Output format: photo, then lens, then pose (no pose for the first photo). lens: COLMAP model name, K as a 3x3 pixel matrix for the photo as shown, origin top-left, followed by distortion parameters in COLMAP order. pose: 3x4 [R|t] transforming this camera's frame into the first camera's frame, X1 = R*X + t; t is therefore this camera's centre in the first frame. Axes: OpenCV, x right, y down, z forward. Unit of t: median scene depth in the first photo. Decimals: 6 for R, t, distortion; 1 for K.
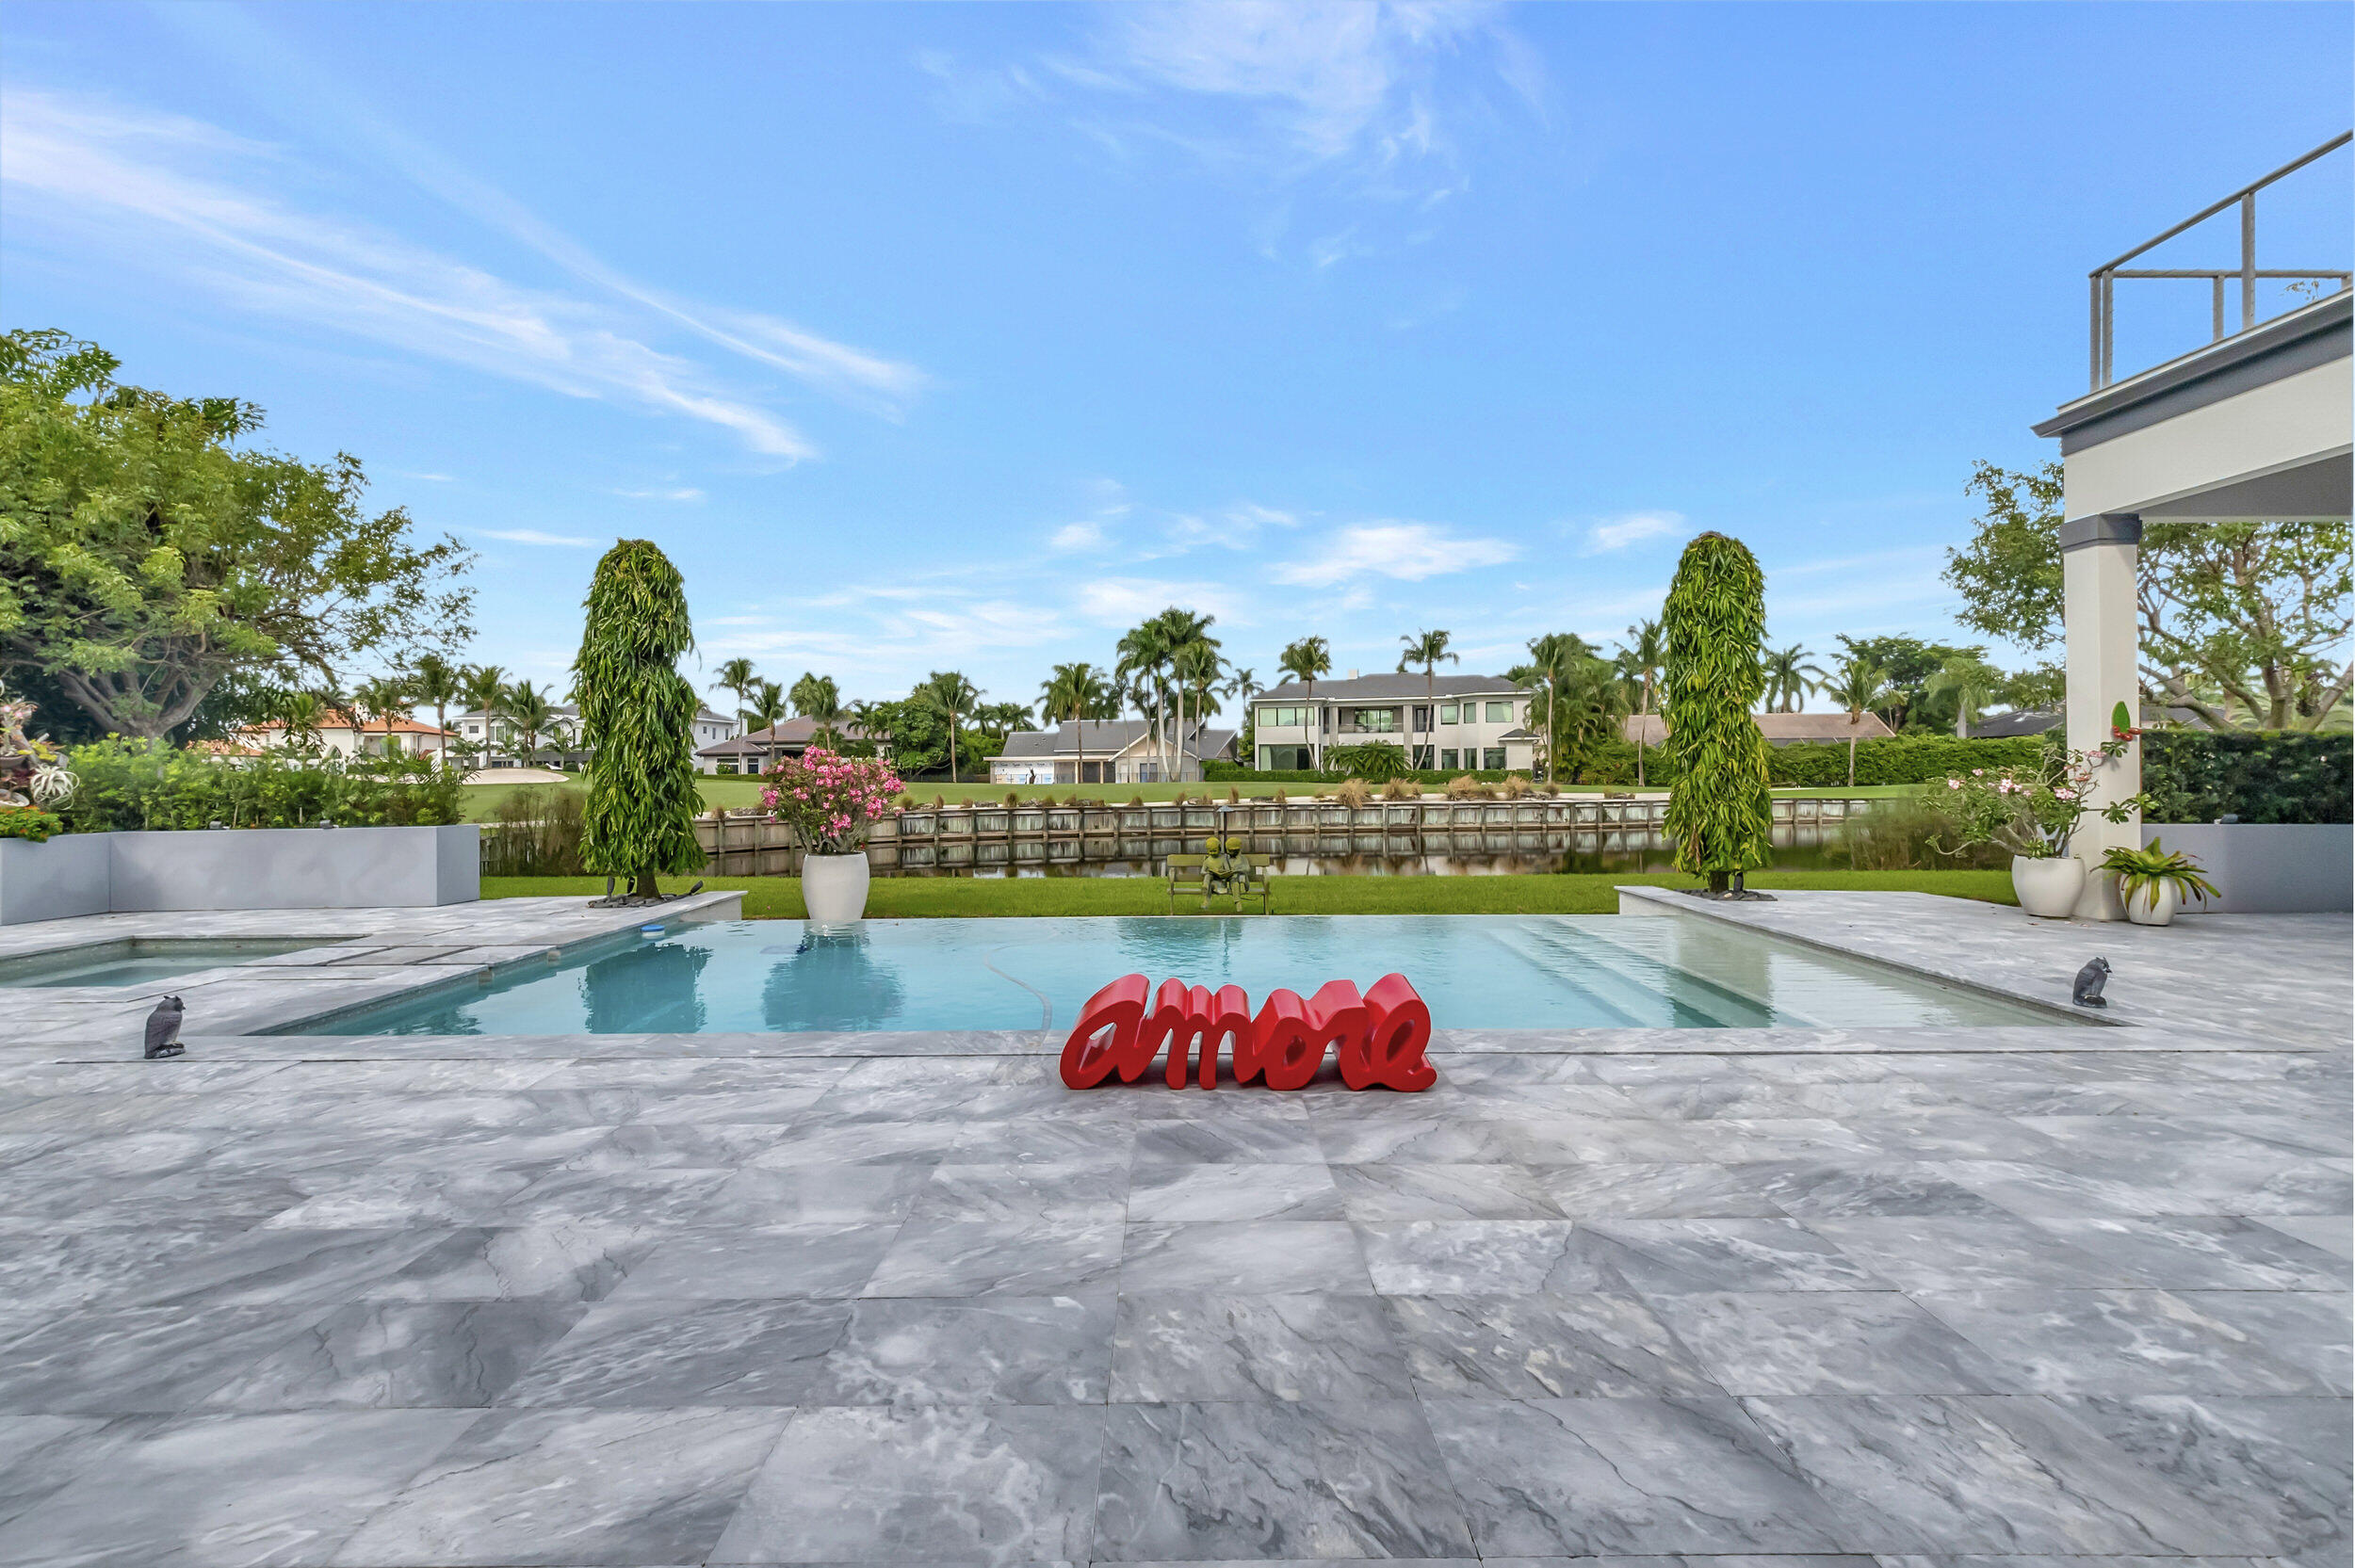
lens RADIAL K [[1030.6, 0, 1174.1], [0, 1030.6, 758.7], [0, 0, 1]] dist [0.002303, -0.000325]
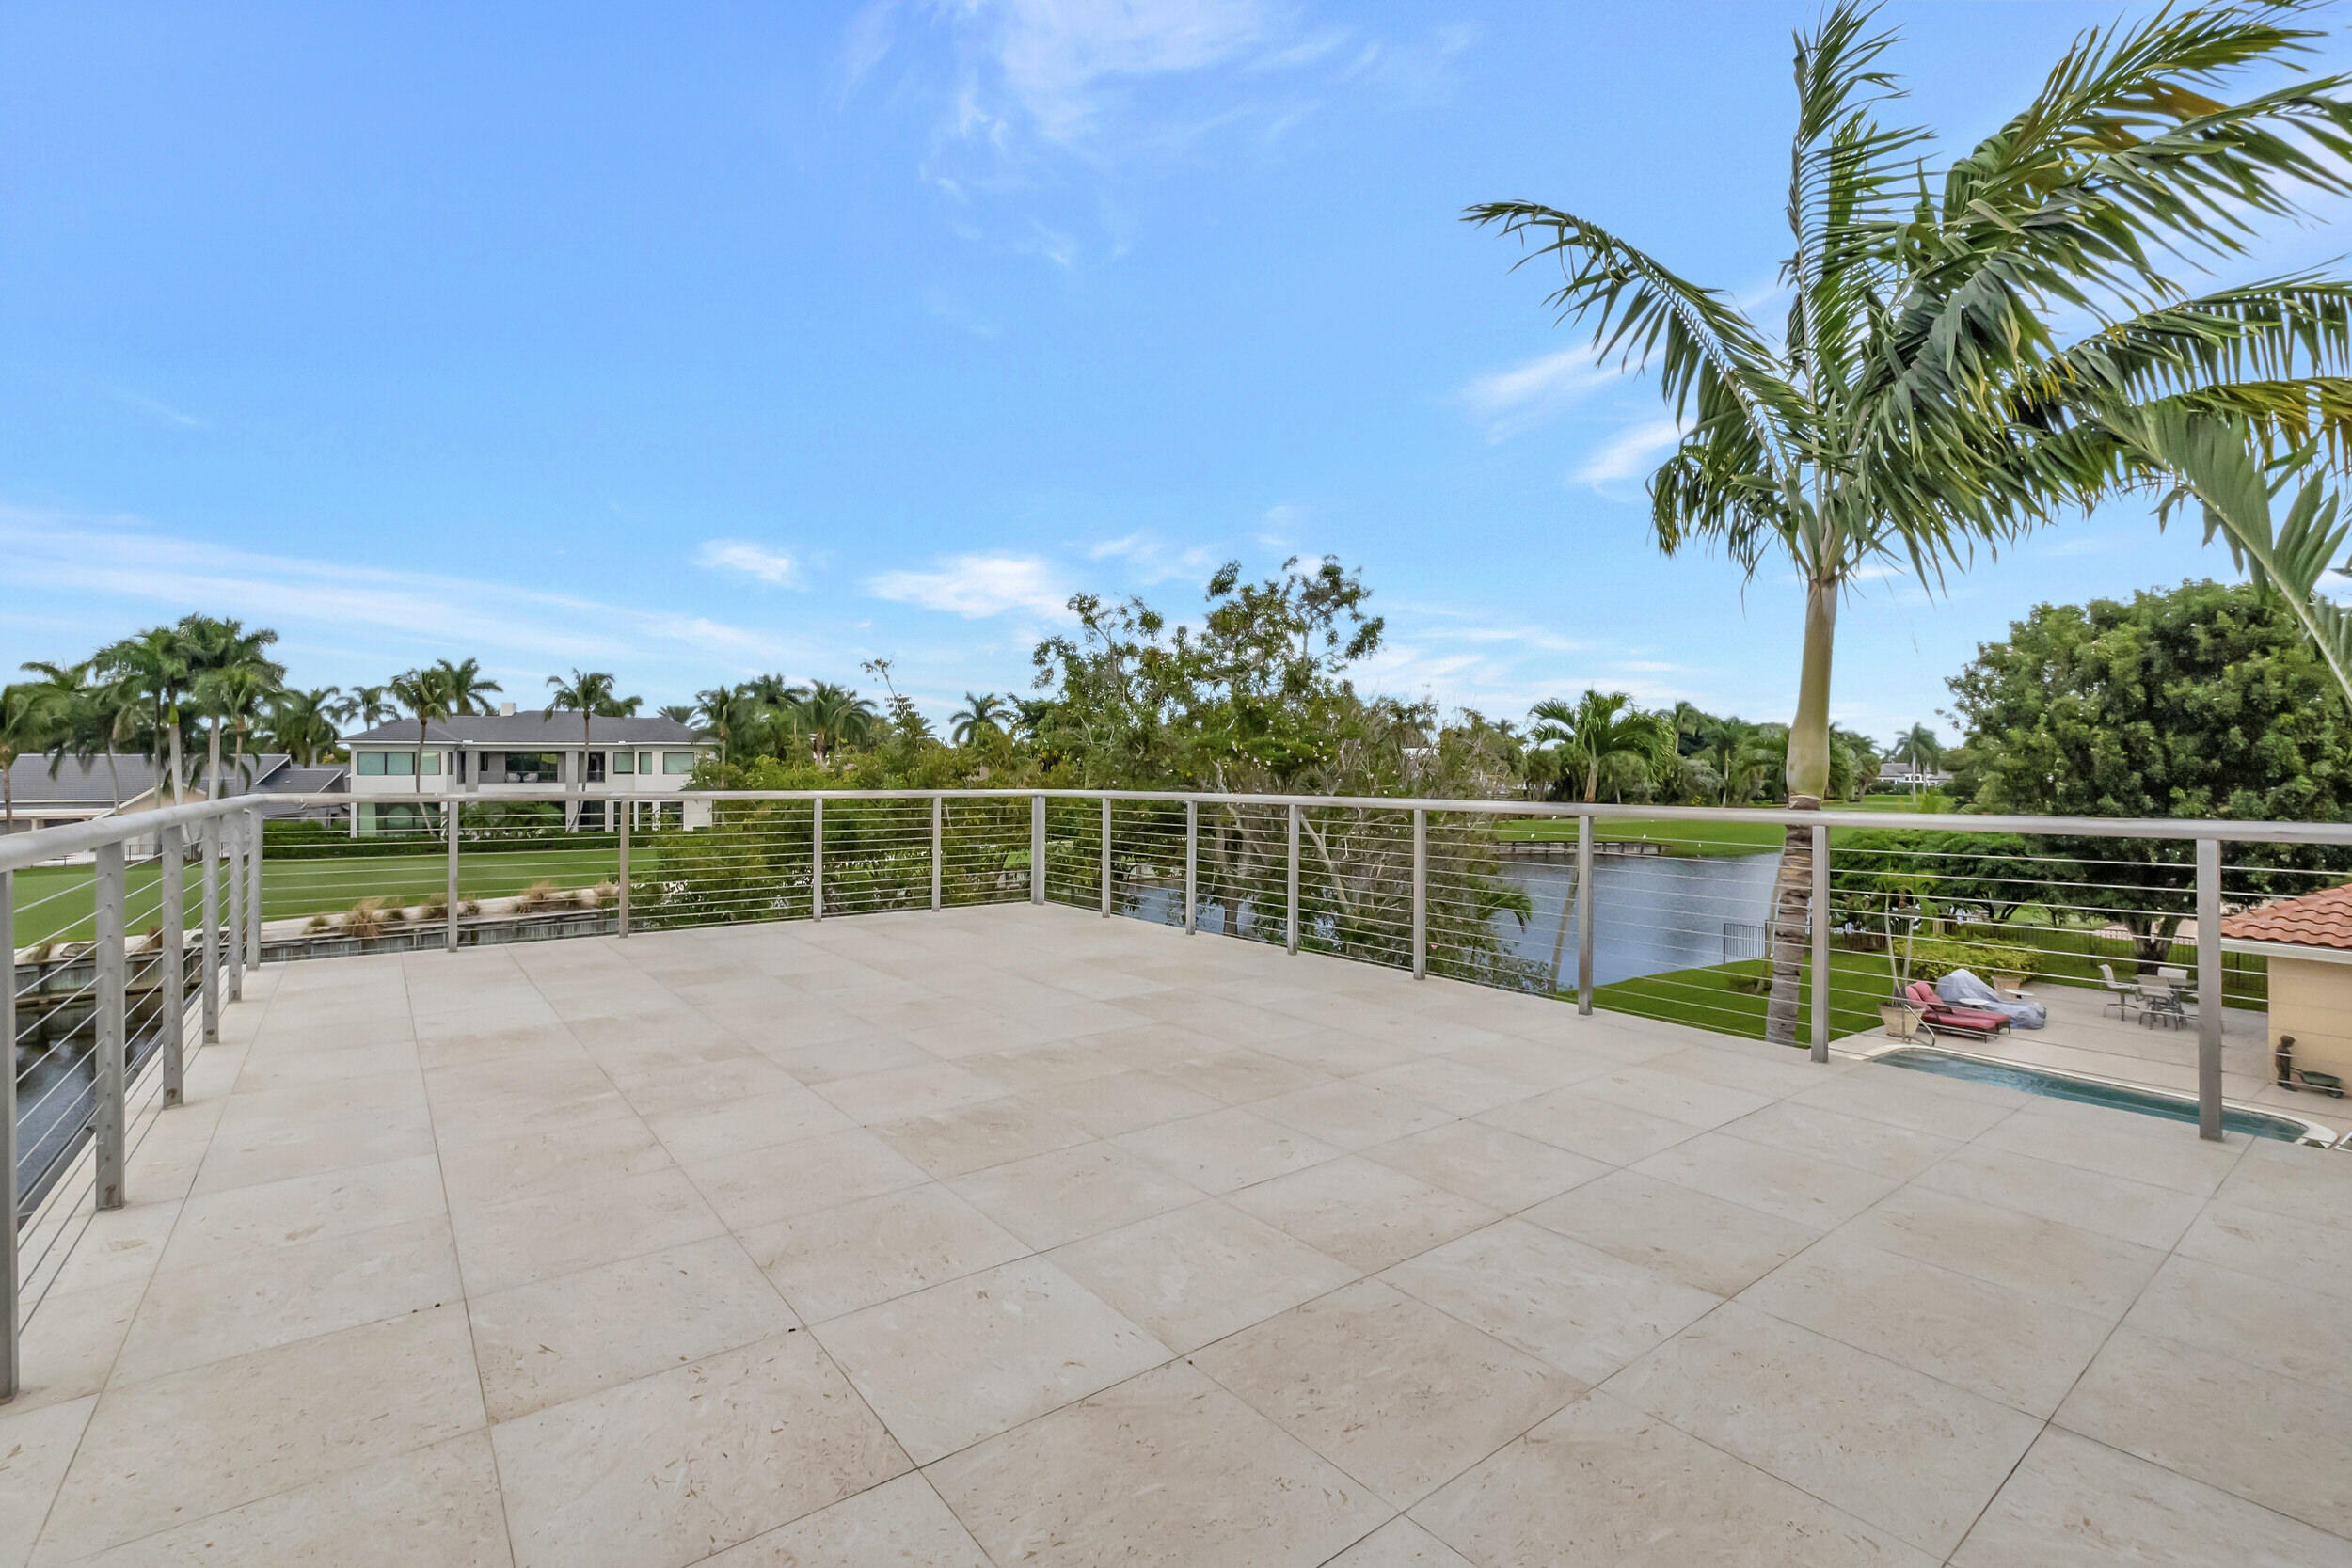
lens RADIAL K [[1037.9, 0, 1167.2], [0, 1037.9, 775.0], [0, 0, 1]] dist [-0.011250, 0.007100]
pose [[0.789996, 0.001271, 0.613111, 0.101462], [-0.009368, 0.999906, 0.009998, -0.052312], [-0.613041, -0.013642, 0.789933, 0.002851]]
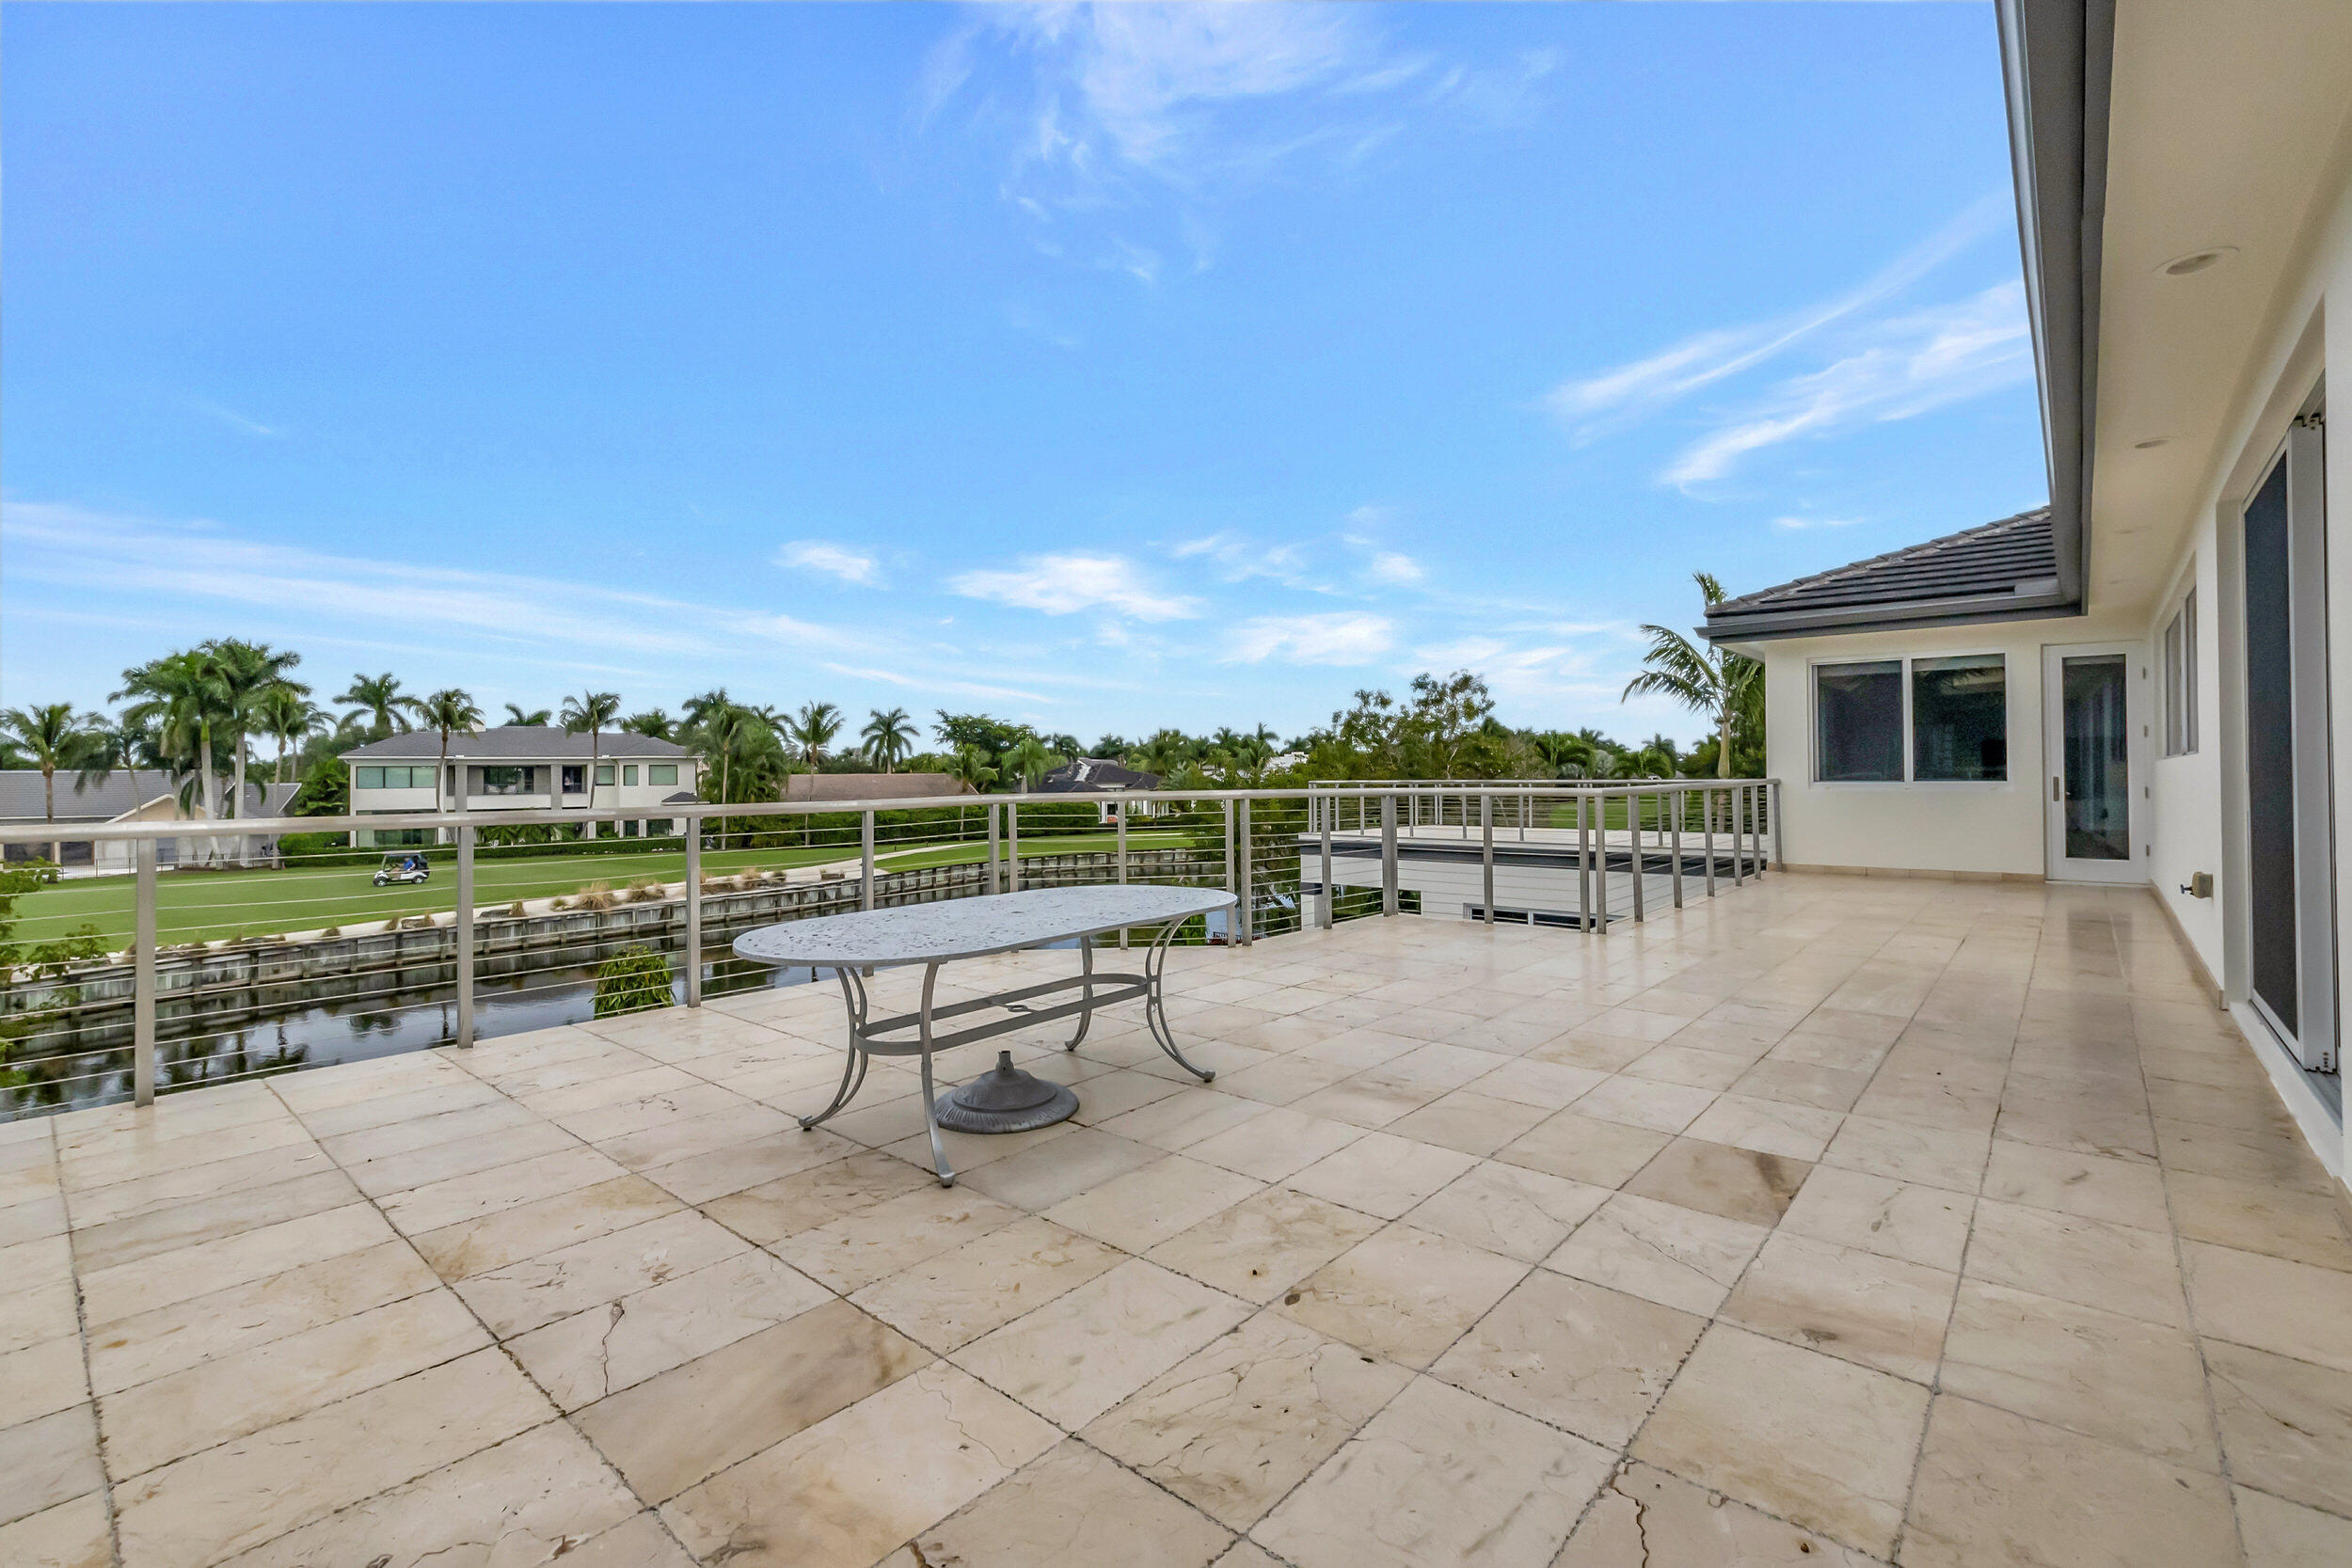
lens RADIAL K [[1025.5, 0, 1174.1], [0, 1025.5, 762.9], [0, 0, 1]] dist [-0.011656, 0.000074]
pose [[0.657163, 0.007943, 0.753706, -0.120116], [-0.000488, 0.999949, -0.010113, -0.051125], [-0.753748, 0.006278, 0.657134, -0.037069]]
